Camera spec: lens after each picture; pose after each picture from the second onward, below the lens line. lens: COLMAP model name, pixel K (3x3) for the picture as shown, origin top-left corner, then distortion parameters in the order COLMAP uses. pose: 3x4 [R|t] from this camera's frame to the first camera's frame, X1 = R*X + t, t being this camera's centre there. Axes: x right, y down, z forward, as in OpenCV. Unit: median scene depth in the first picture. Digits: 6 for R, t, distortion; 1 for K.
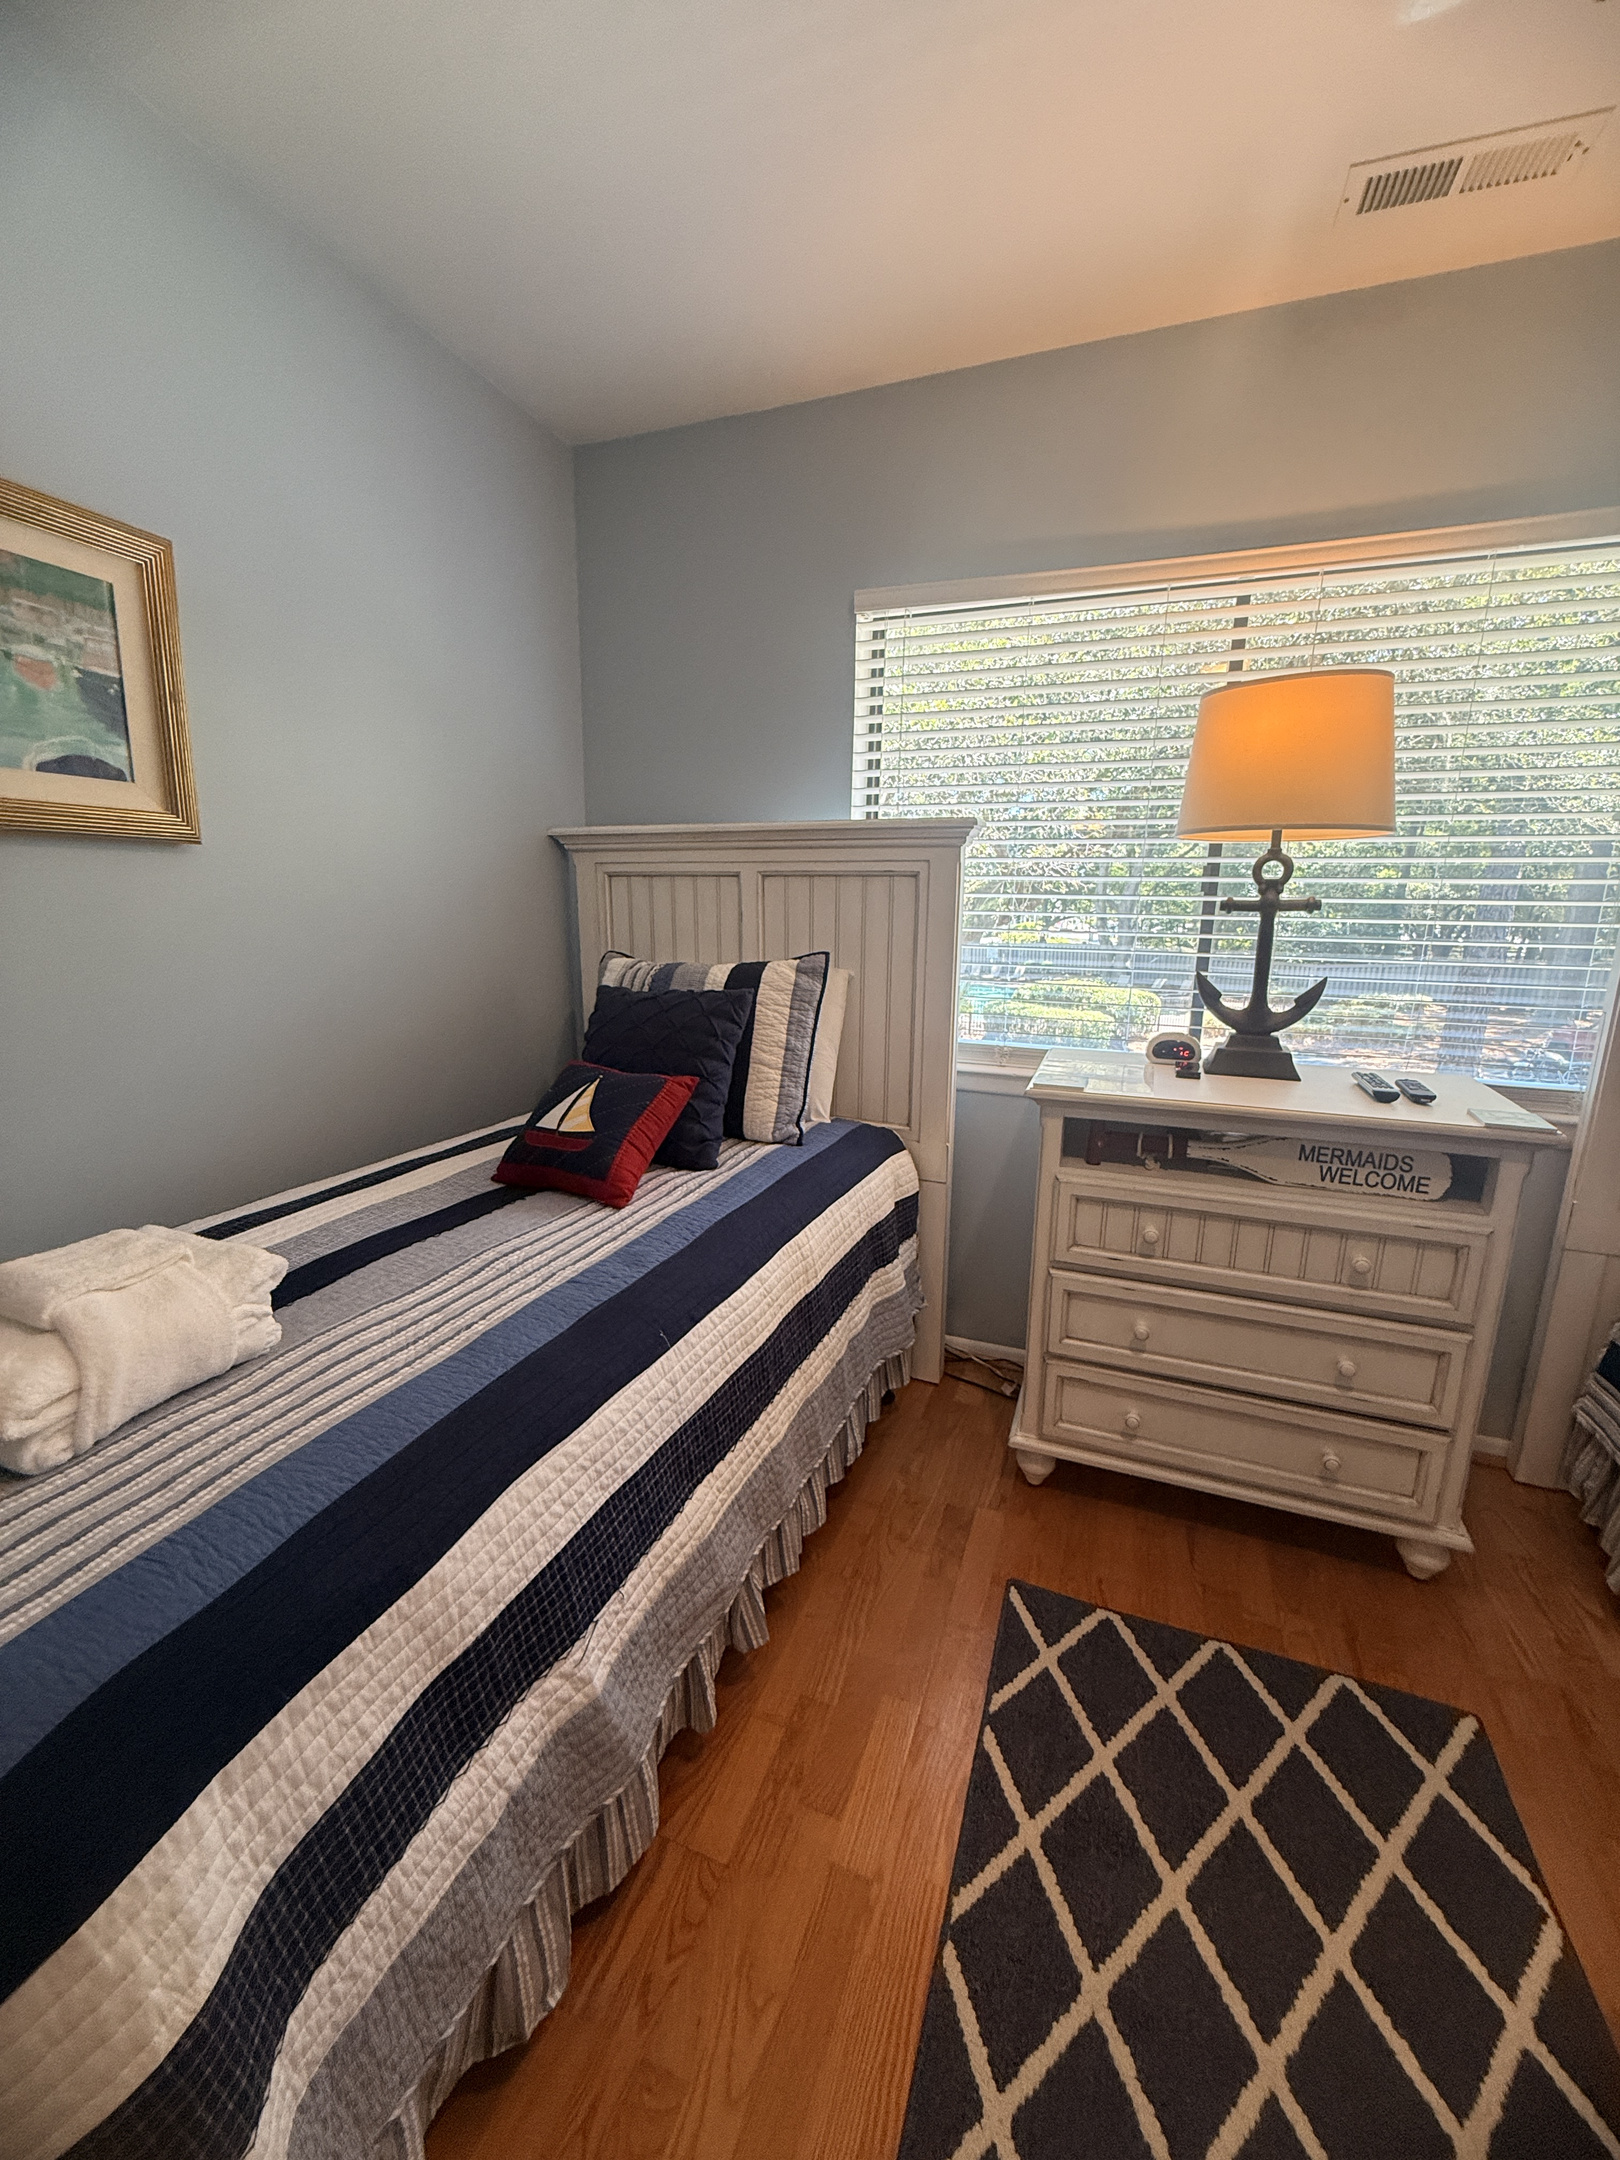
lens RADIAL K [[860.6, 0, 809.0], [0, 860.6, 1074.6], [0, 0, 1]] dist [-0.002572, 0.000565]
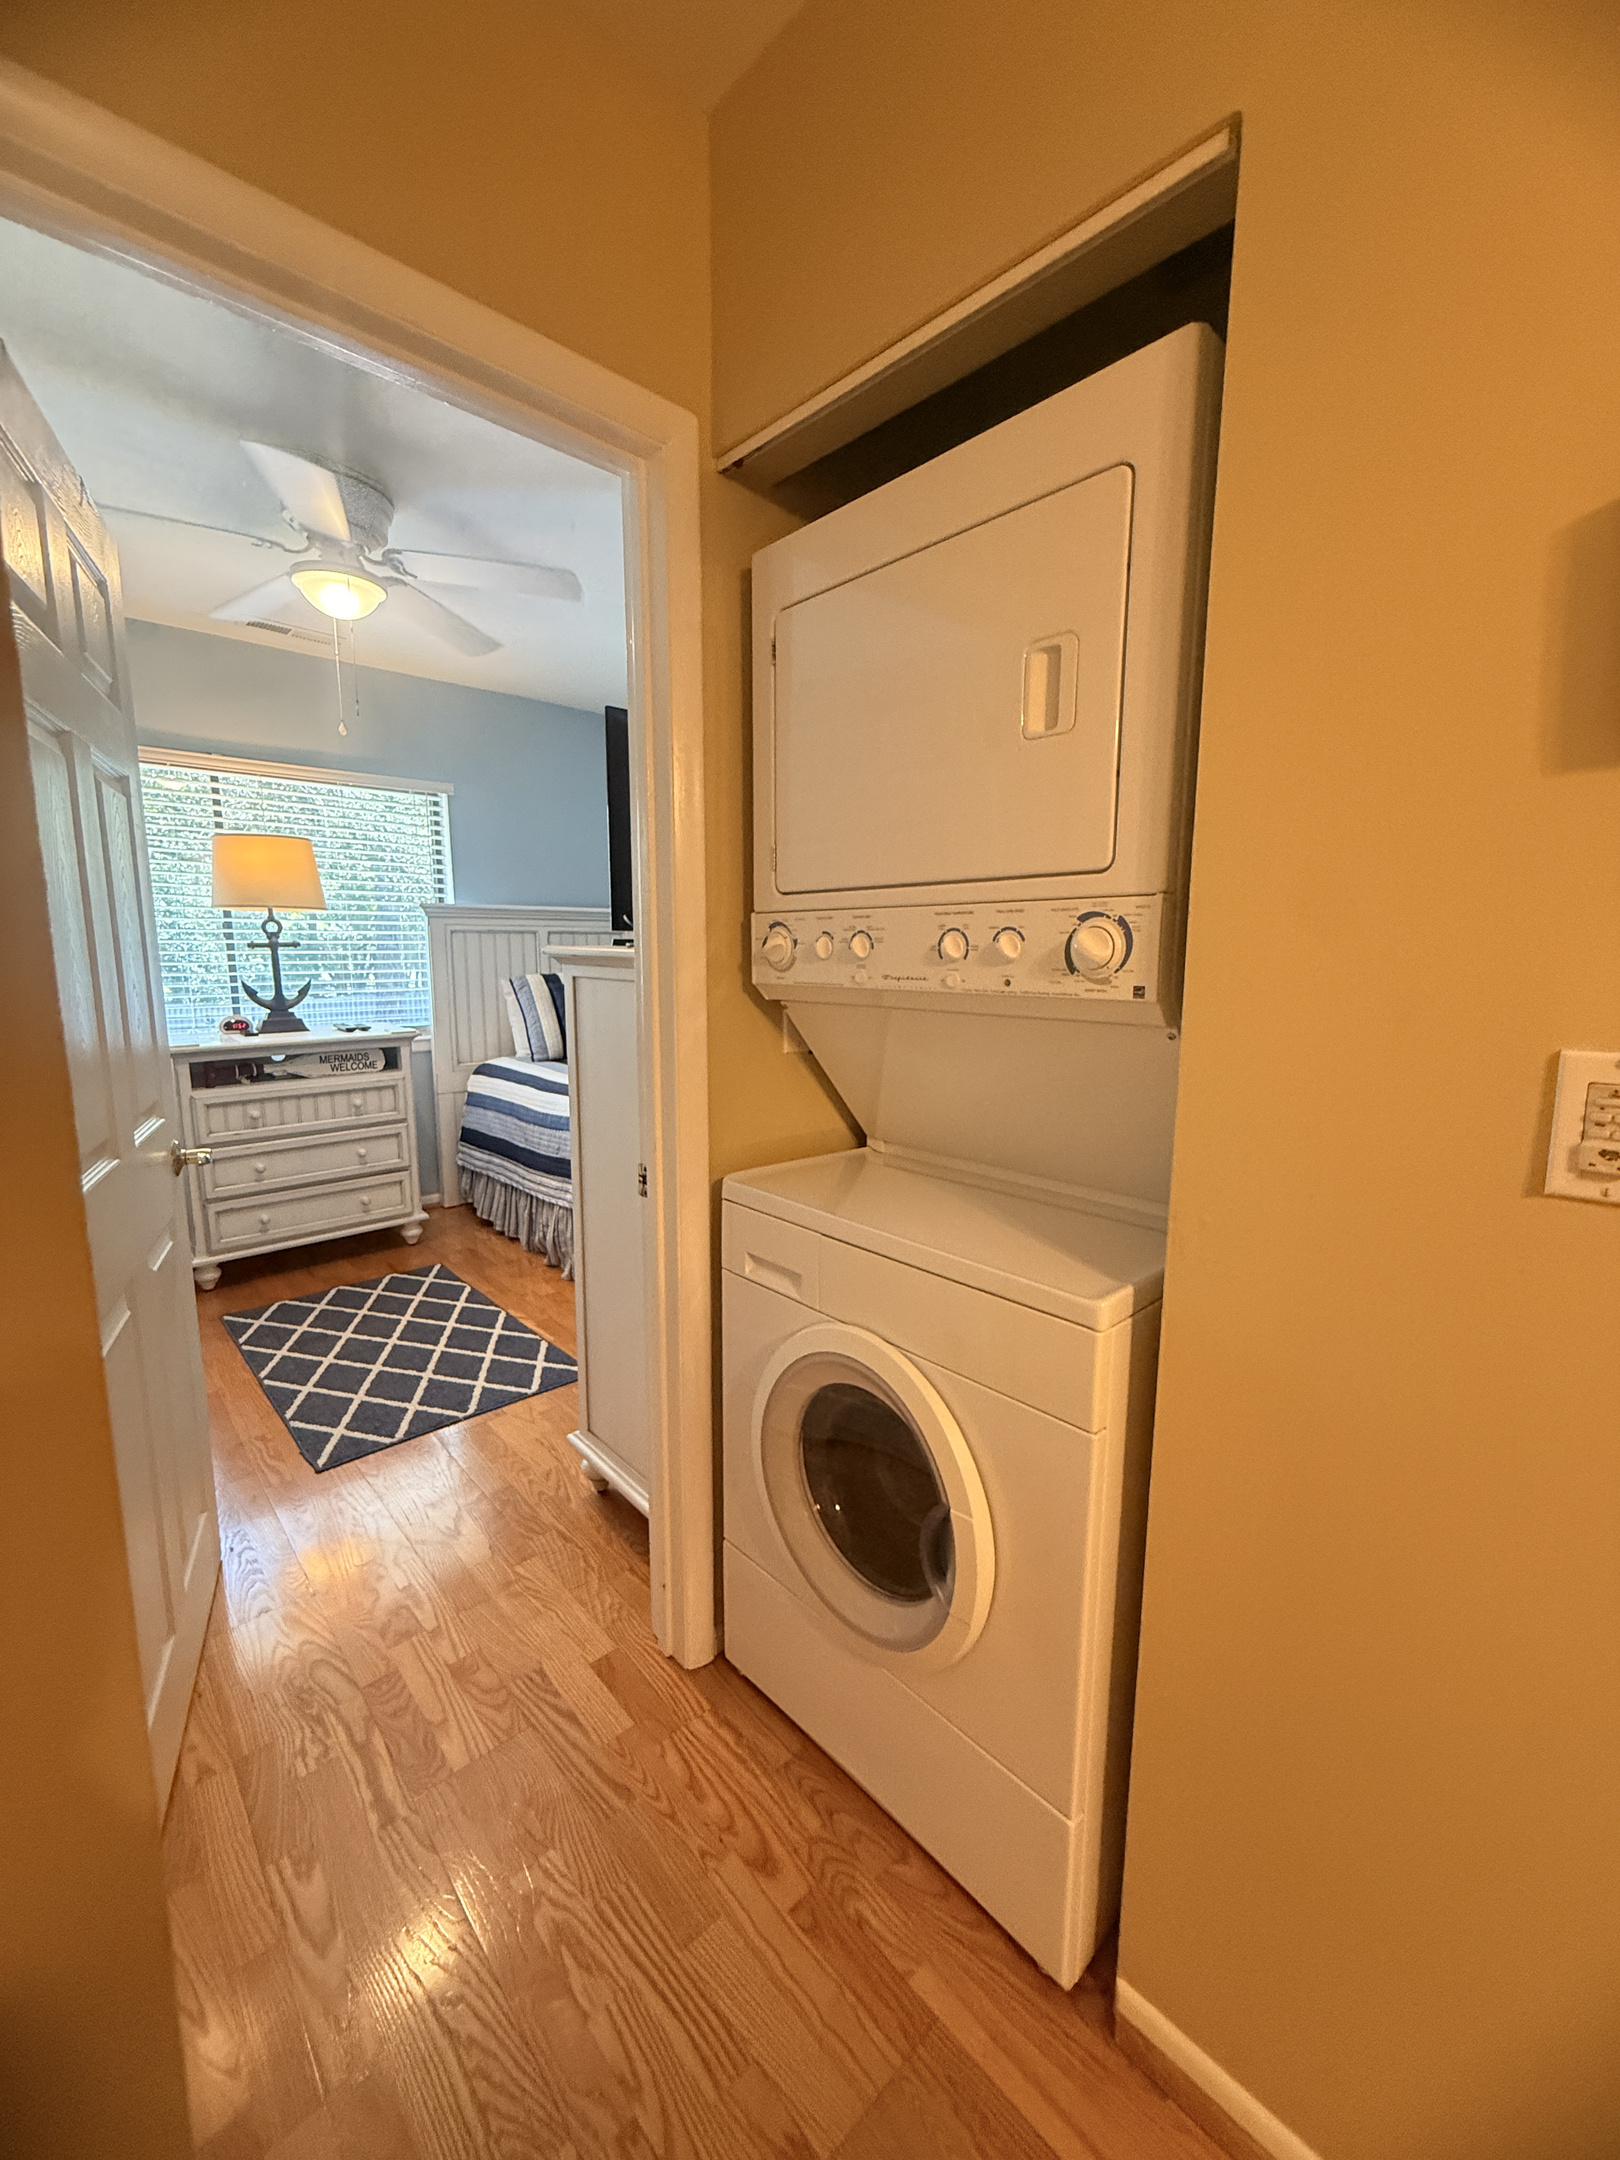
lens RADIAL K [[860.6, 0, 814.4], [0, 860.6, 1075.6], [0, 0, 1]] dist [-0.002572, 0.000565]
pose [[0.438984, -0.148894, 0.886072, -0.754906], [0.186794, 0.979750, 0.072092, 0.197294], [-0.878864, 0.133866, 0.457907, -1.007869]]
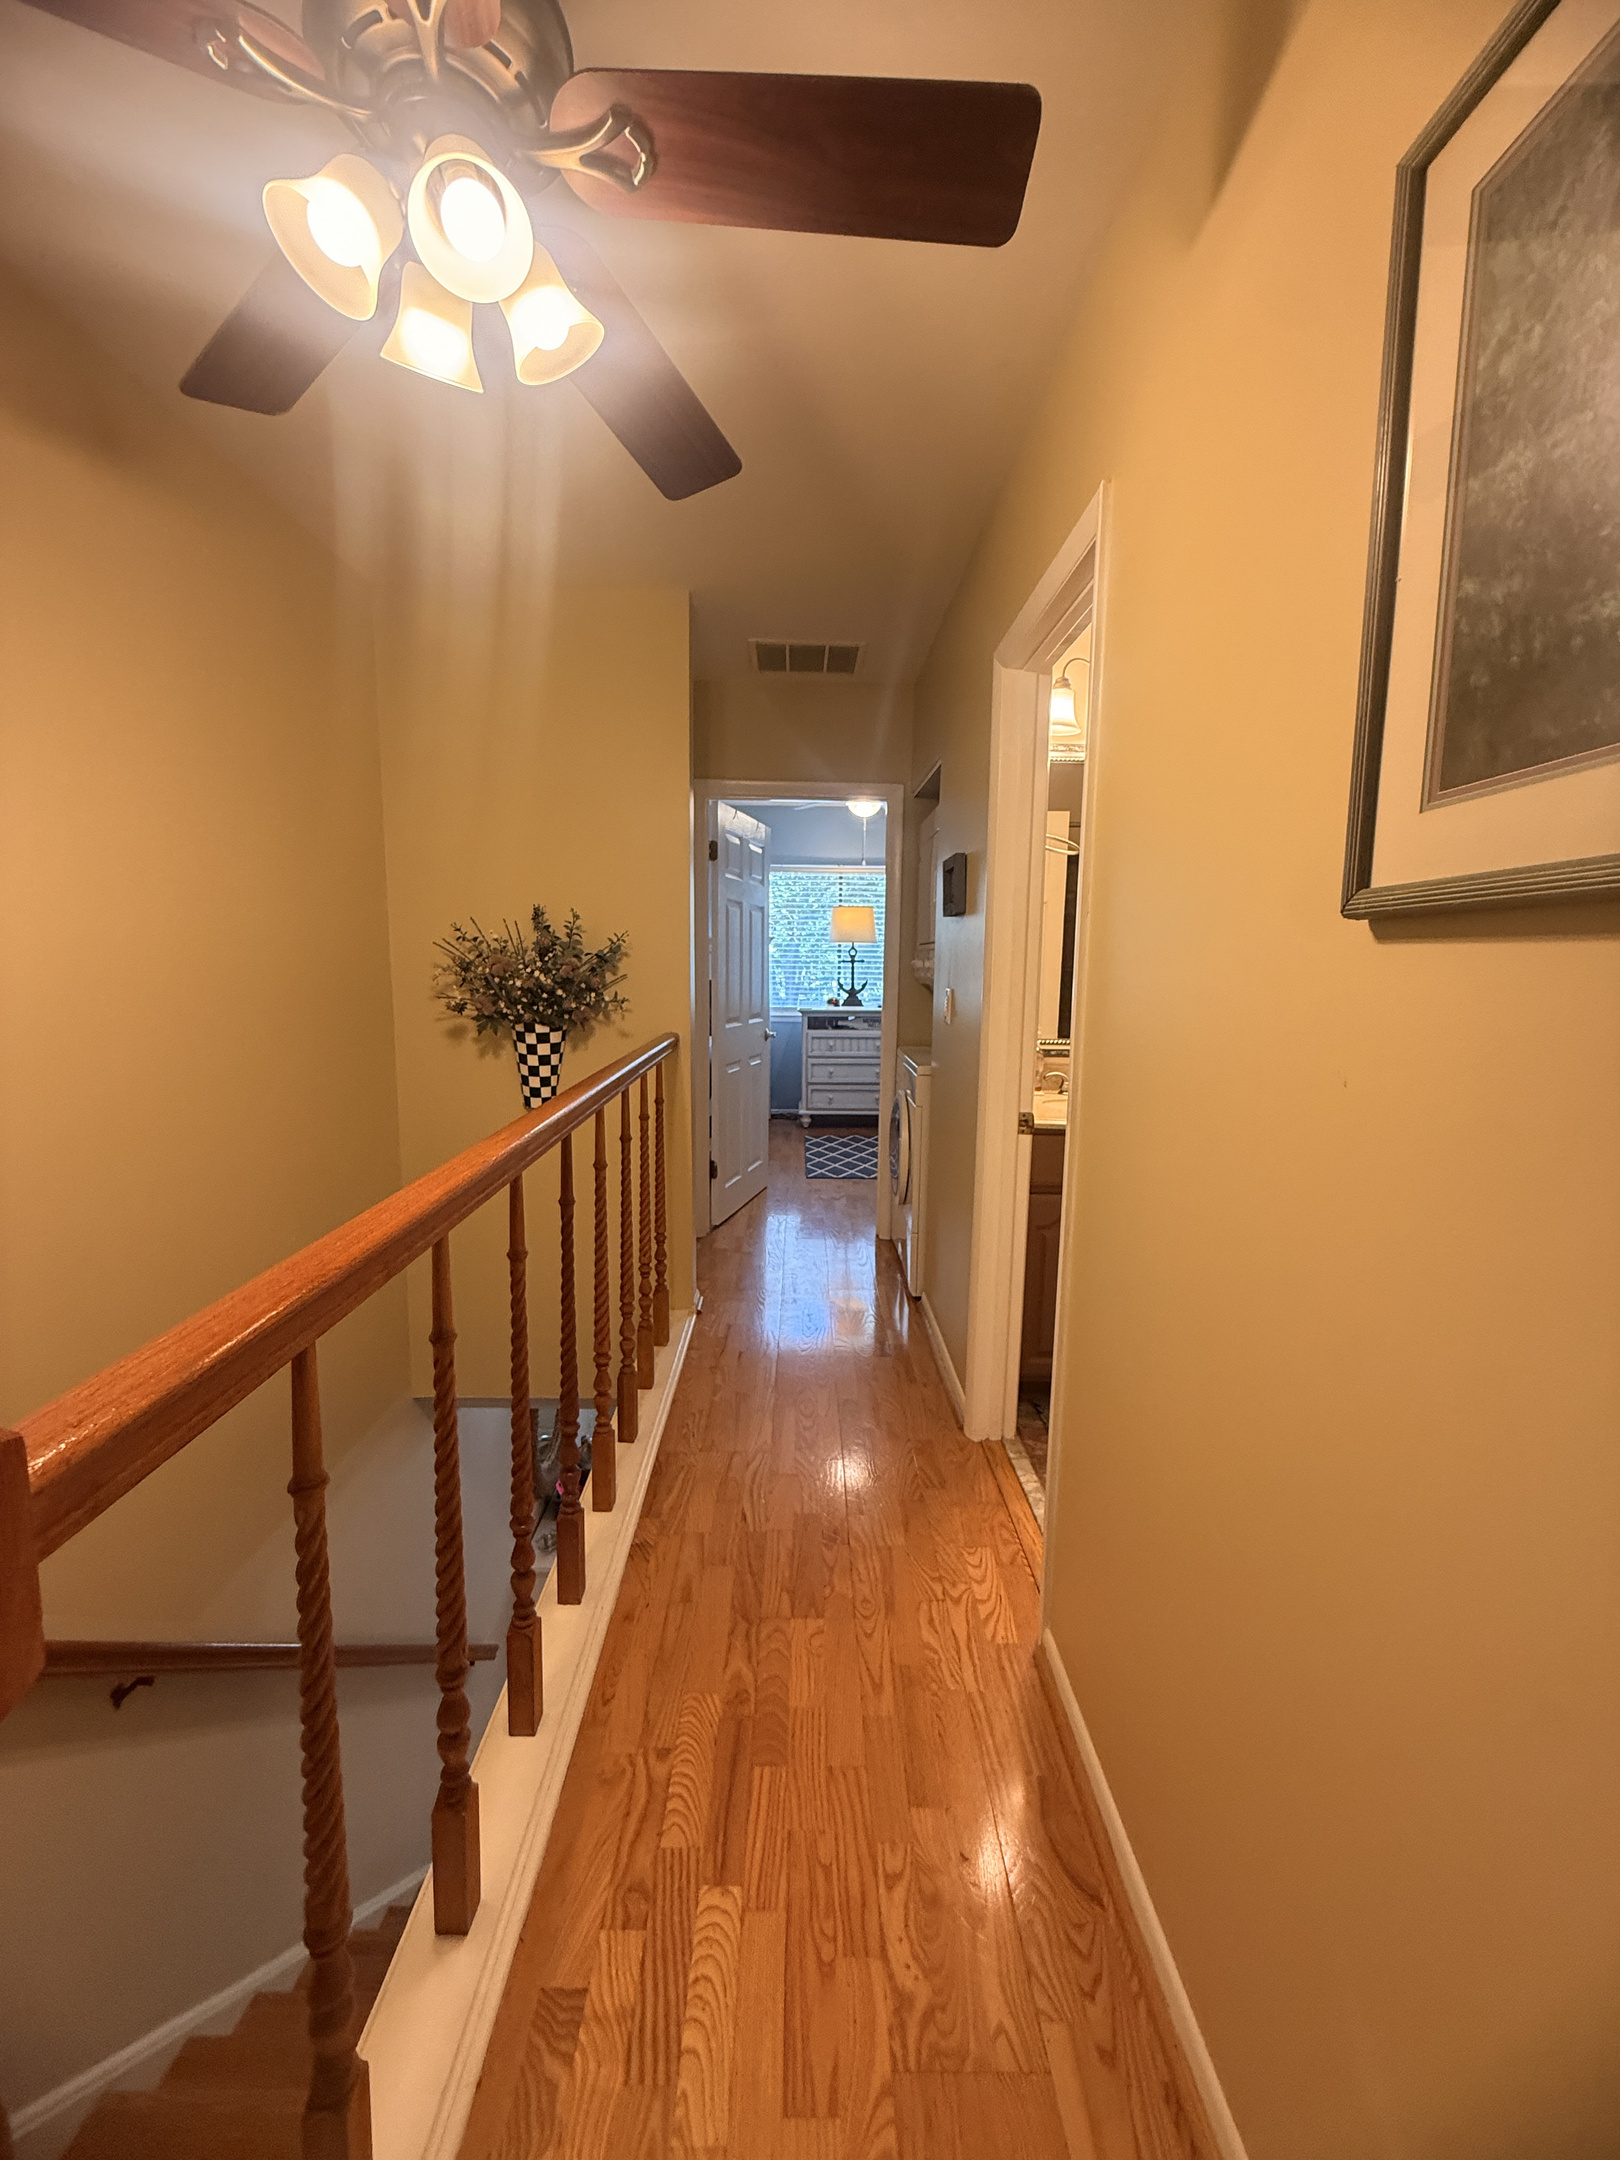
lens RADIAL K [[860.6, 0, 814.2], [0, 860.6, 1067.0], [0, 0, 1]] dist [-0.002572, 0.000565]
pose [[0.926006, -0.053385, 0.373716, -1.156190], [0.079550, 0.995316, -0.054931, 0.501987], [-0.369033, 0.080595, 0.925915, -2.616584]]
